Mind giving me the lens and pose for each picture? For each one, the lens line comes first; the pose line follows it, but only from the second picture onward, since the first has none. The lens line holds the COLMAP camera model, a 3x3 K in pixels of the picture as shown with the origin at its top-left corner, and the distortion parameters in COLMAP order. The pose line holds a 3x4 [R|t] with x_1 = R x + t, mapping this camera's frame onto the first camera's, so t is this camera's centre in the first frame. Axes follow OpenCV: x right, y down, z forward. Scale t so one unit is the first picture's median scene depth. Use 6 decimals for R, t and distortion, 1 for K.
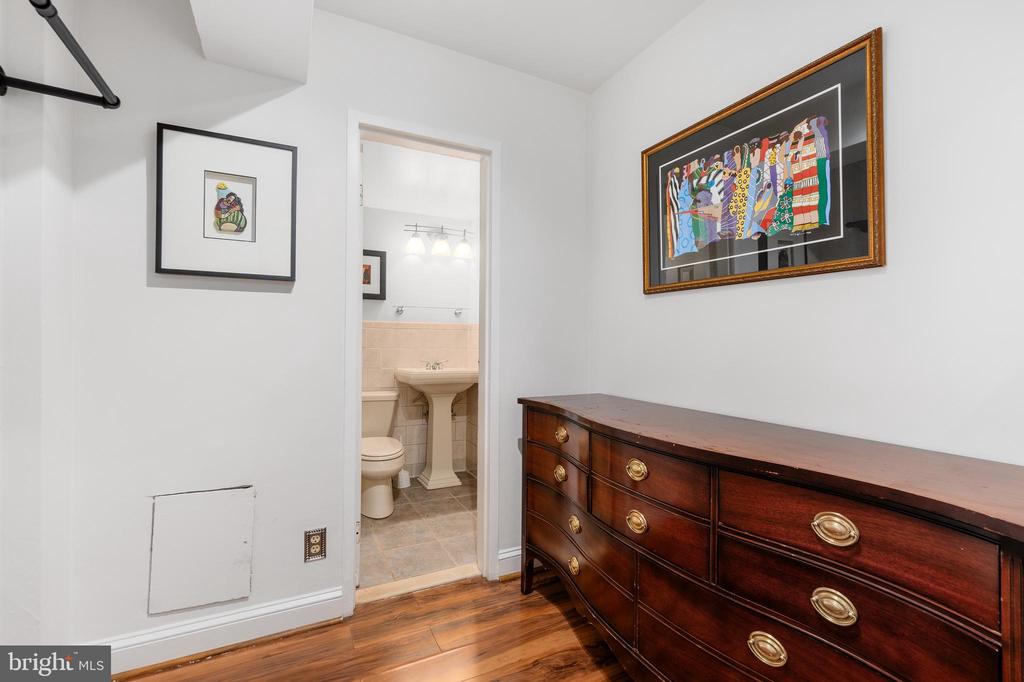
lens RADIAL K [[451.7, 0, 519.5], [0, 451.7, 334.7], [0, 0, 1]] dist [-0.000855, 0.000070]
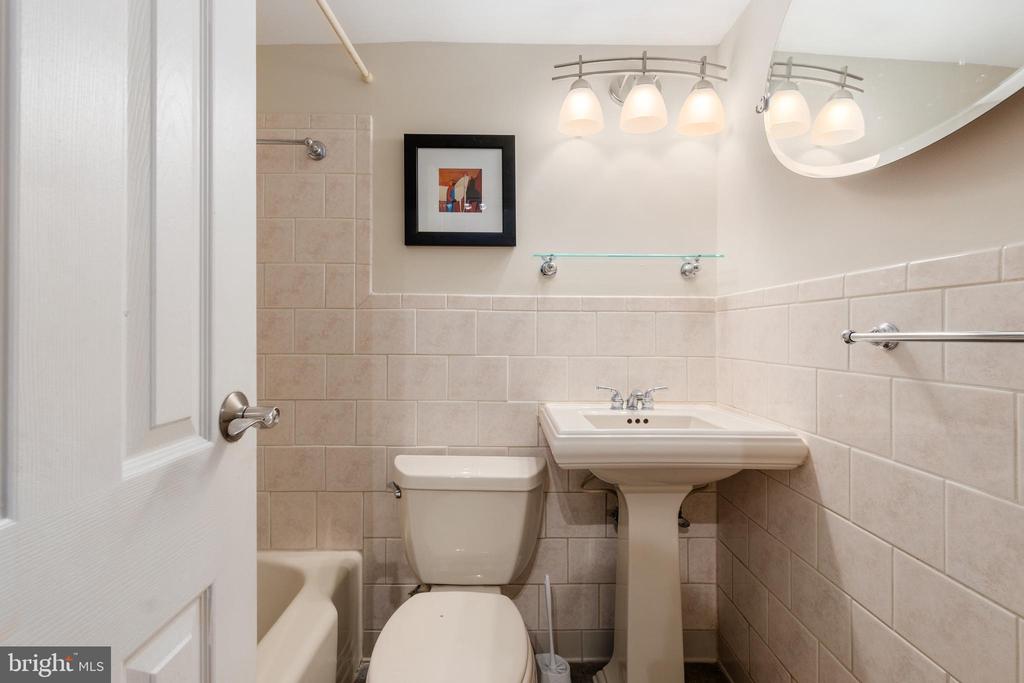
lens RADIAL K [[451.7, 0, 519.5], [0, 451.7, 335.2], [0, 0, 1]] dist [-0.000855, 0.000070]
pose [[0.889961, -0.015975, -0.455756, -0.220757], [0.020961, 0.999763, 0.005887, 0.015677], [0.455554, -0.014793, 0.890085, 1.420708]]
